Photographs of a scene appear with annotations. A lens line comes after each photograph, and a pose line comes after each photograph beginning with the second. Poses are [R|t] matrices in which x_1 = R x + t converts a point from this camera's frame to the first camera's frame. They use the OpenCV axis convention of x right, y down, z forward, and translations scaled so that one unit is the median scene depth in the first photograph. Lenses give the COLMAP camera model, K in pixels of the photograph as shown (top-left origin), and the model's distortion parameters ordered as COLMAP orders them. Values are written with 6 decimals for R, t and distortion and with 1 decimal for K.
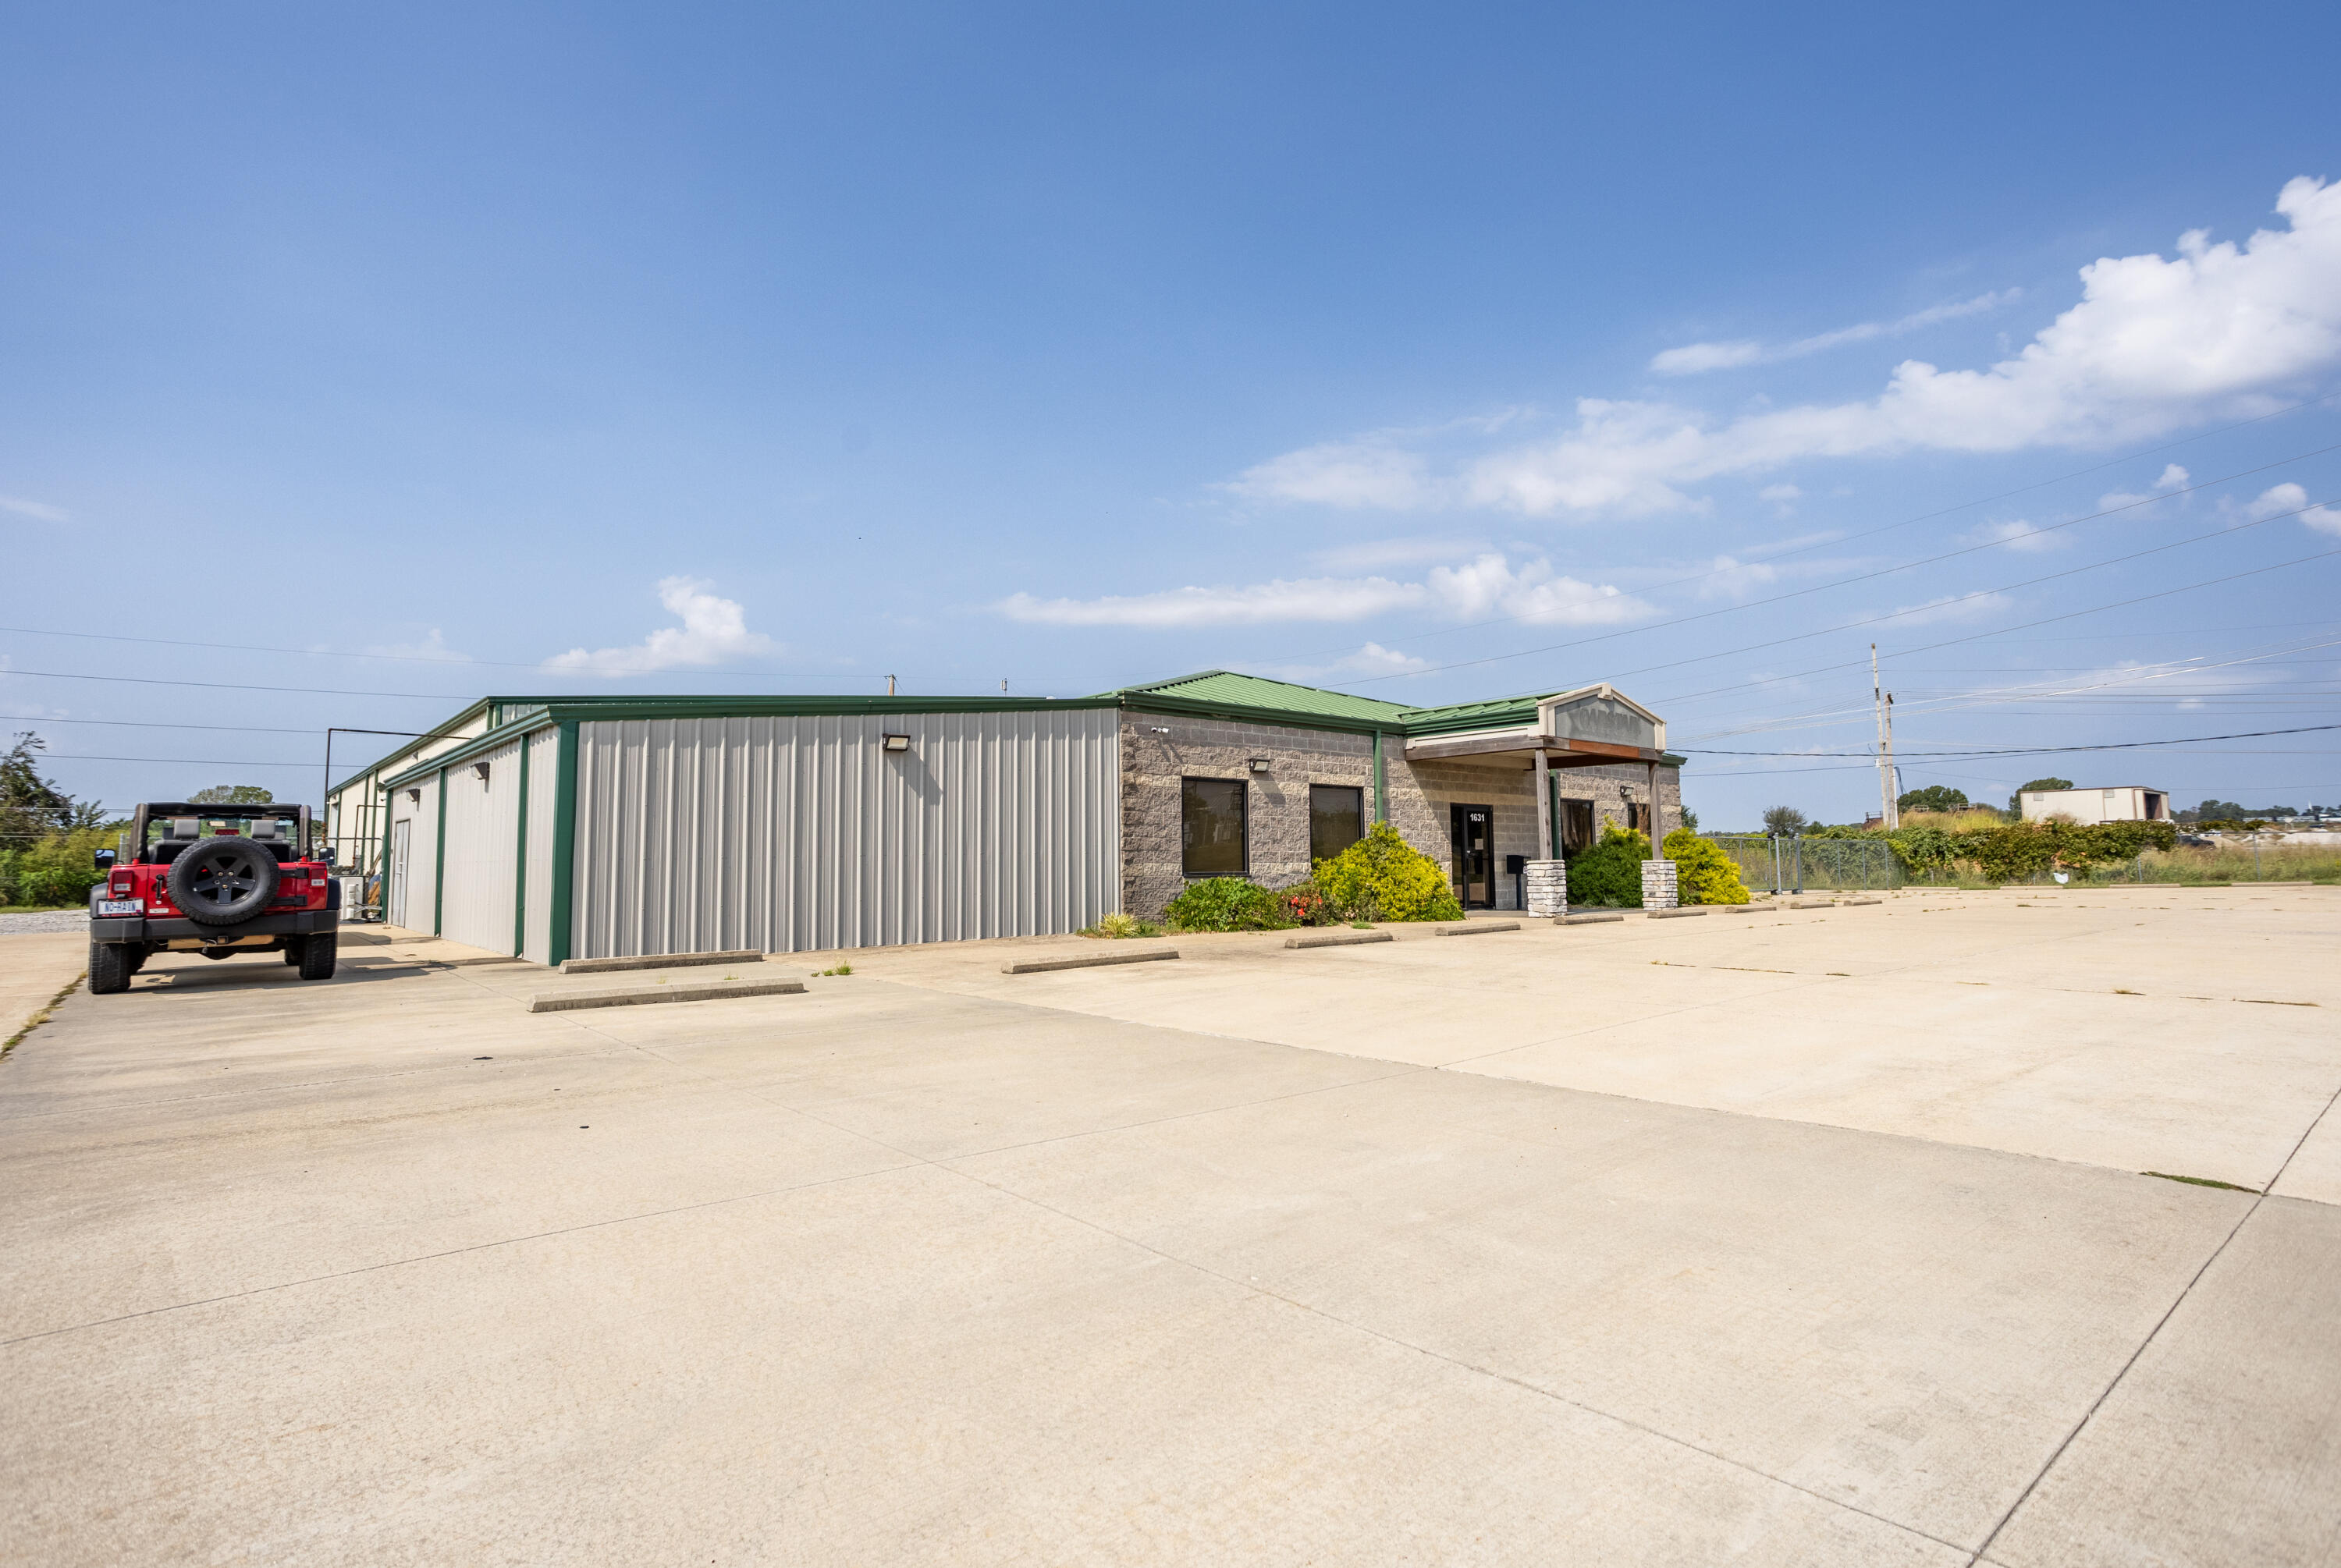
lens RADIAL K [[1151.0, 0, 1170.5], [0, 1151.0, 781.3], [0, 0, 1]] dist [-0.020328, 0.000111]
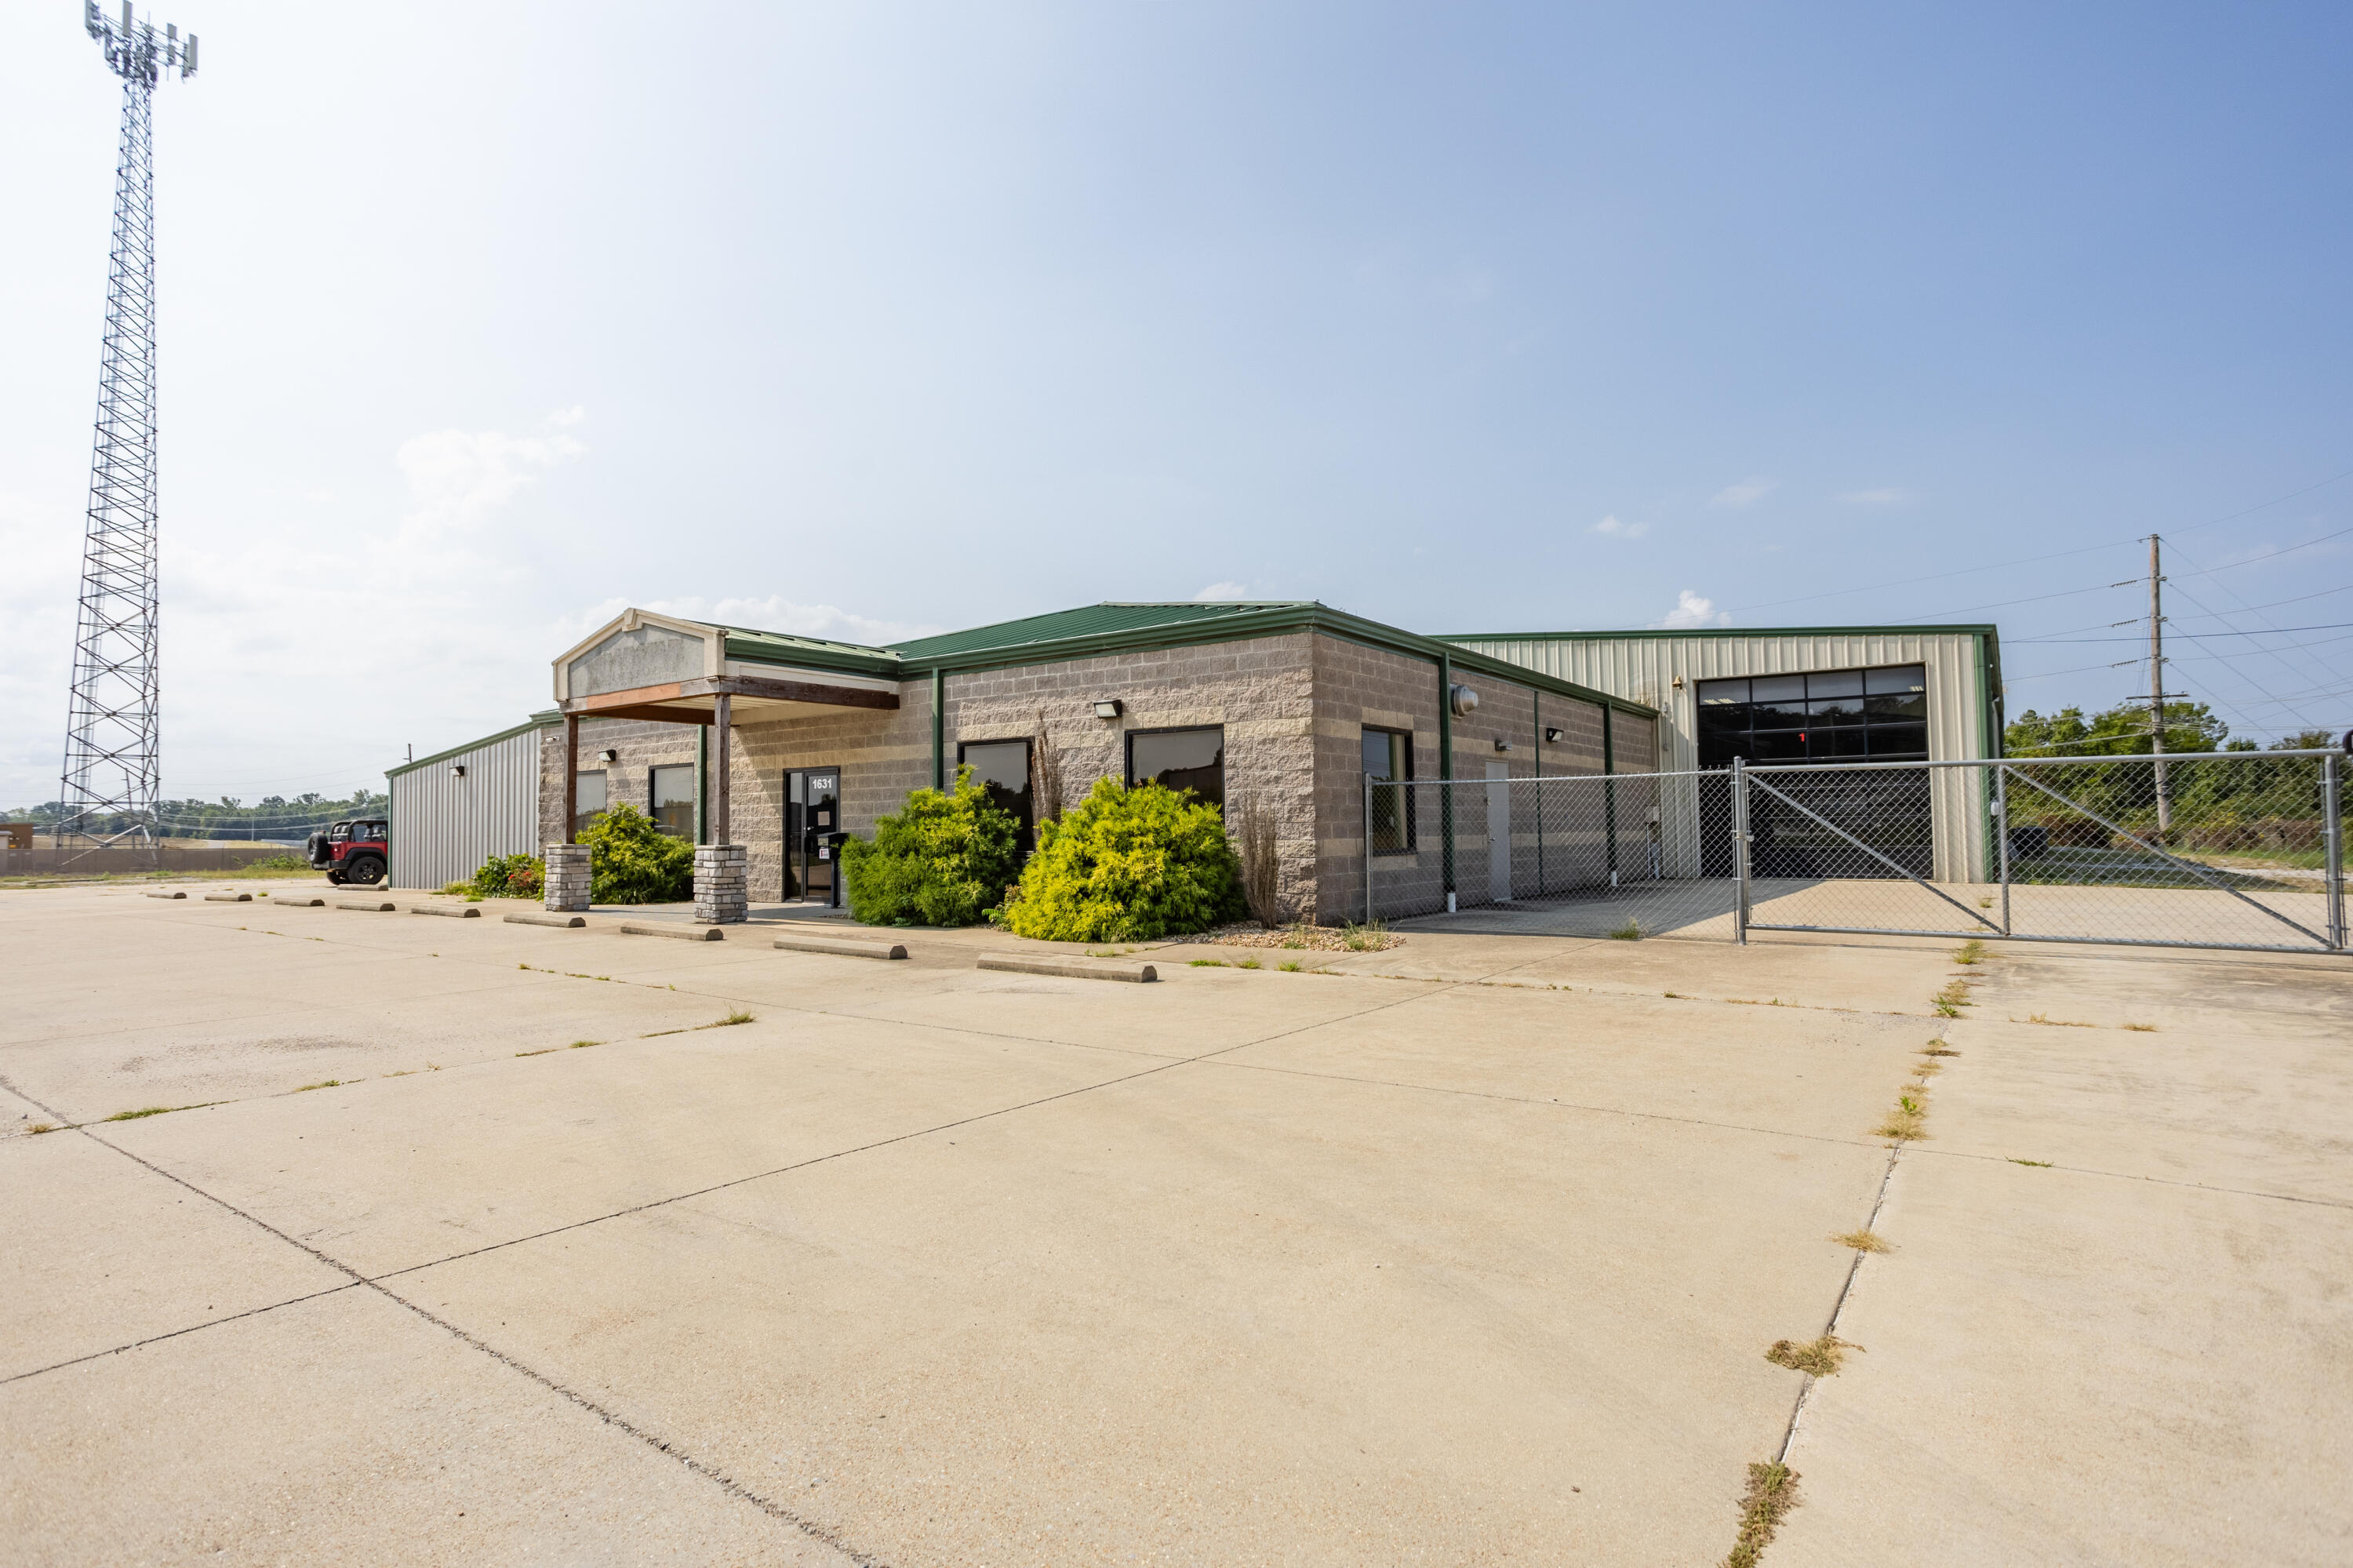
lens RADIAL K [[1157.1, 0, 1170.0], [0, 1157.1, 788.4], [0, 0, 1]] dist [-0.020328, 0.000111]
pose [[0.226245, -0.030259, -0.973600, 1.228930], [0.079662, 0.996744, -0.012466, 0.071952], [0.970808, -0.074738, 0.227919, 1.197091]]
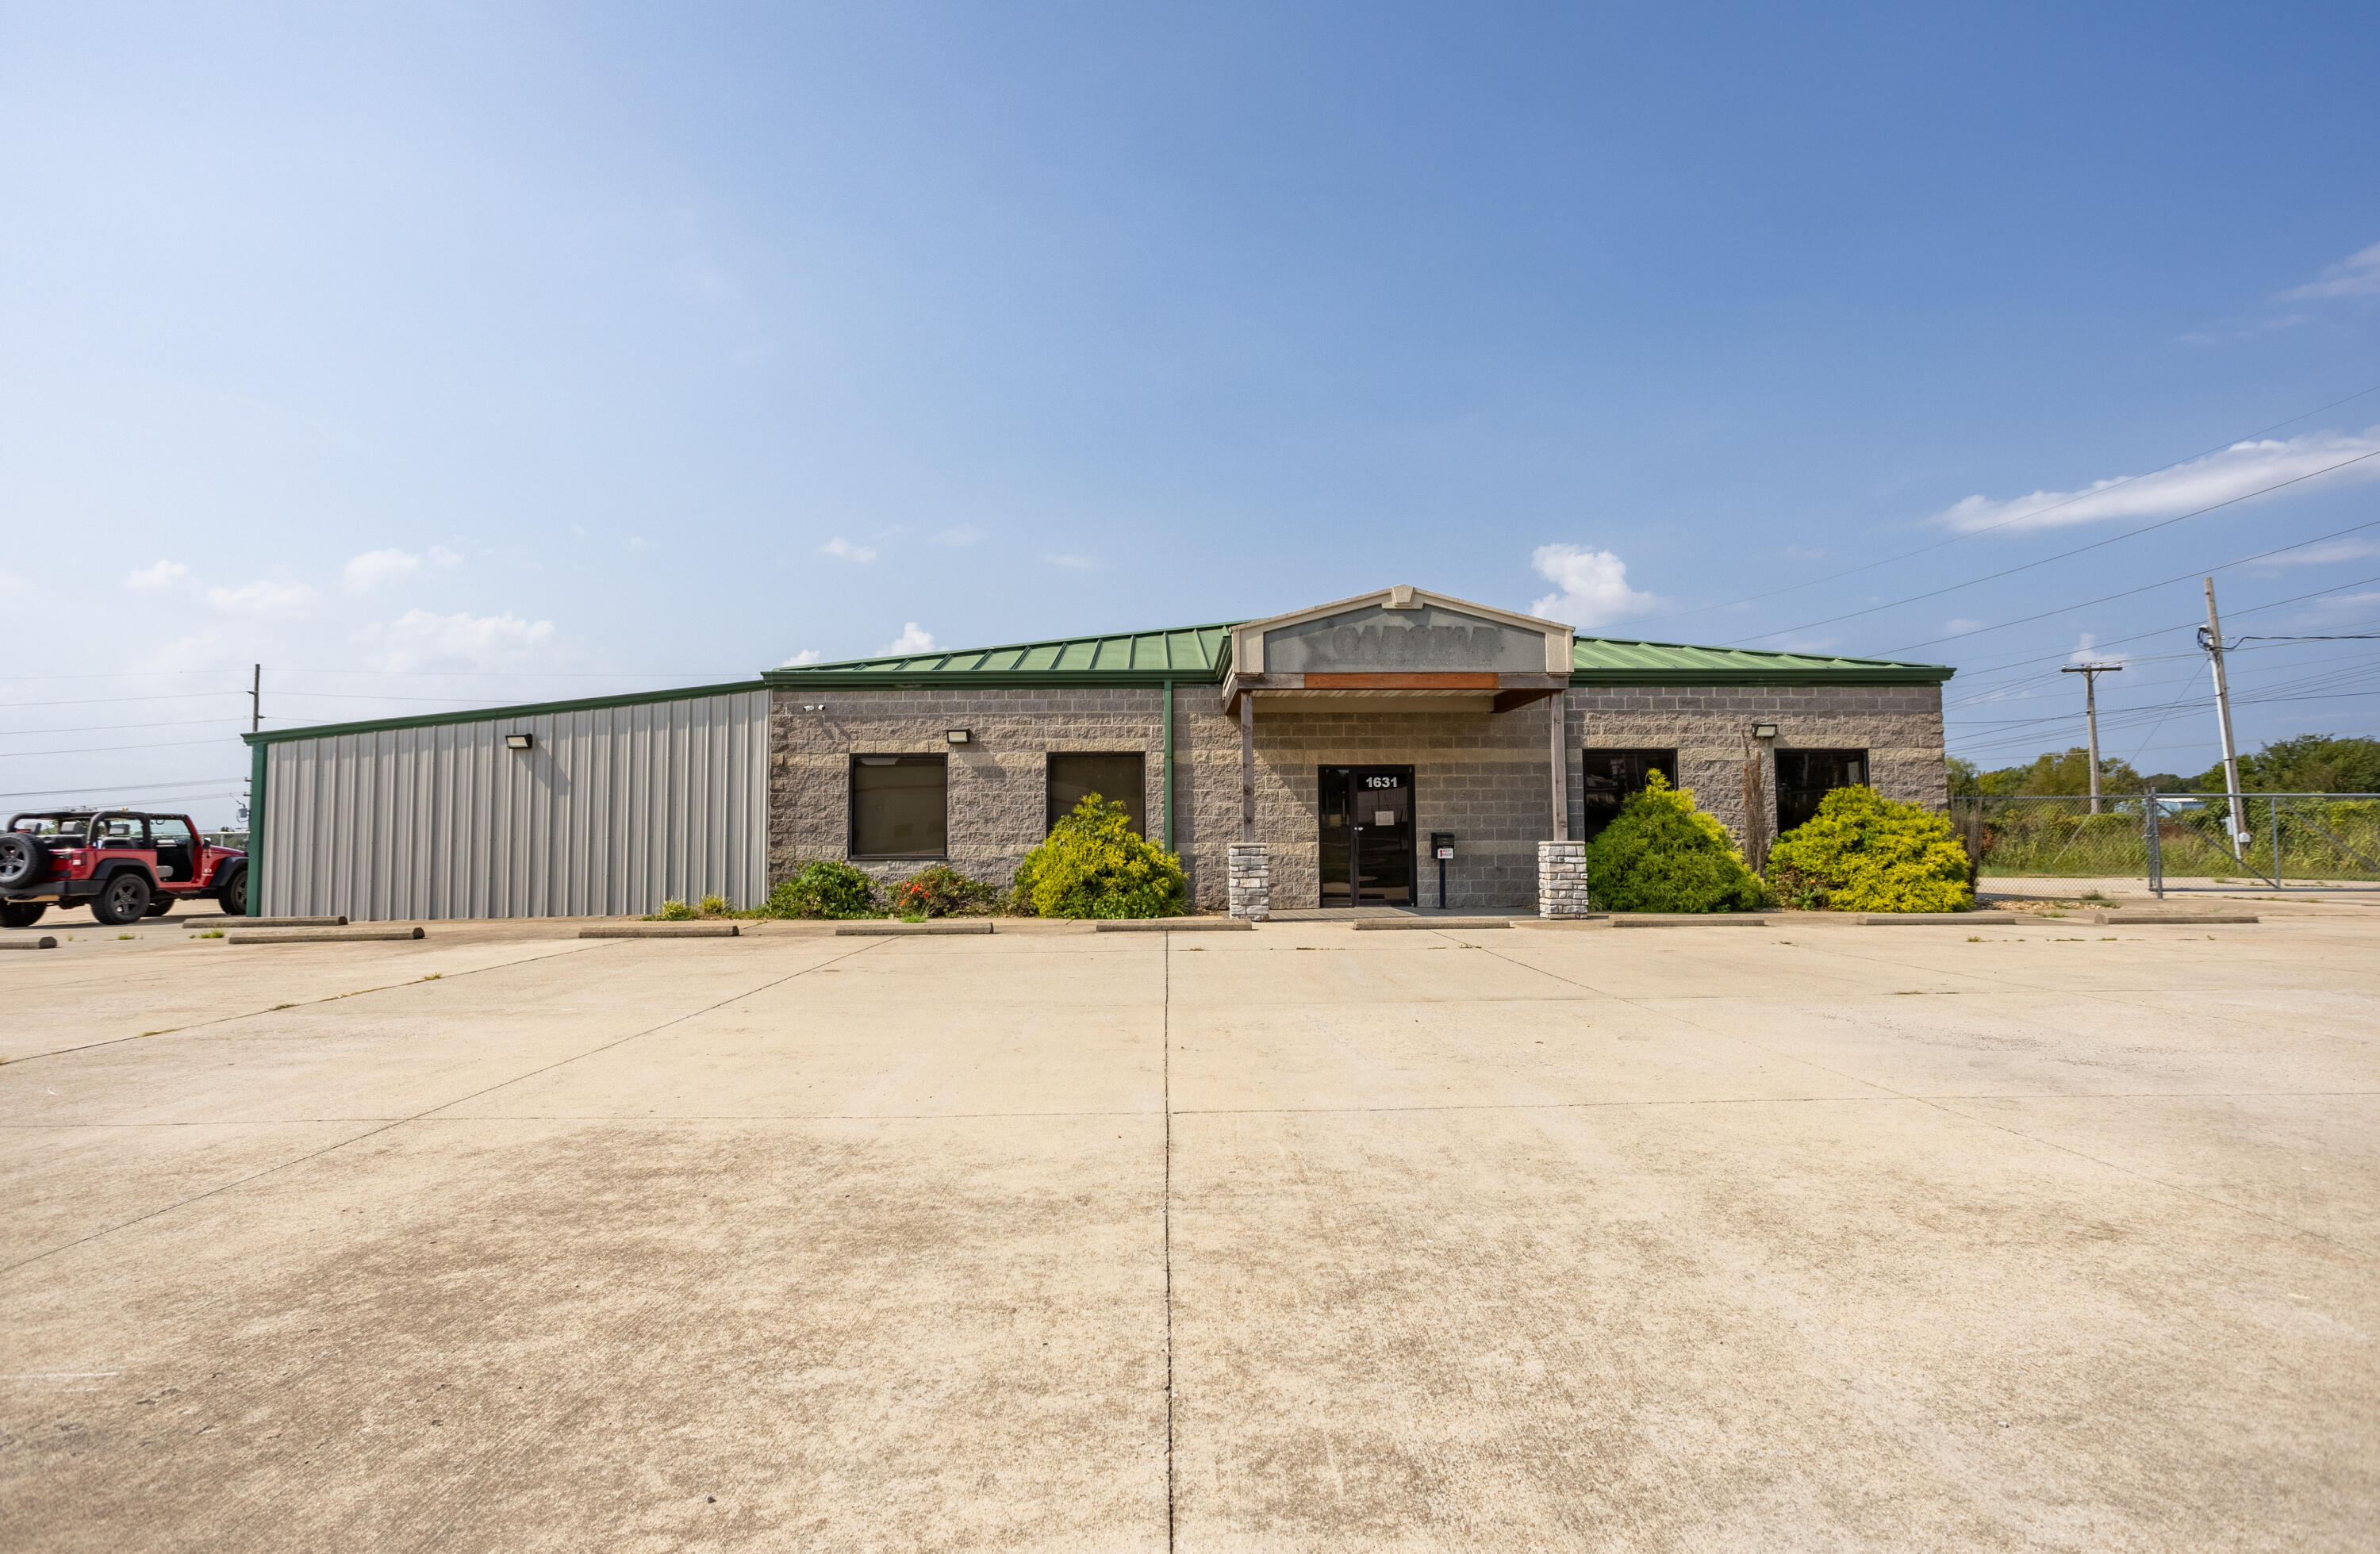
lens RADIAL K [[1161.1, 0, 1199.7], [0, 1161.1, 768.8], [0, 0, 1]] dist [-0.004117, 0.000402]
pose [[0.776643, -0.037823, -0.628804, 0.741647], [0.048505, 0.998823, -0.000171, 0.019622], [0.628070, -0.030367, 0.777564, 0.386301]]
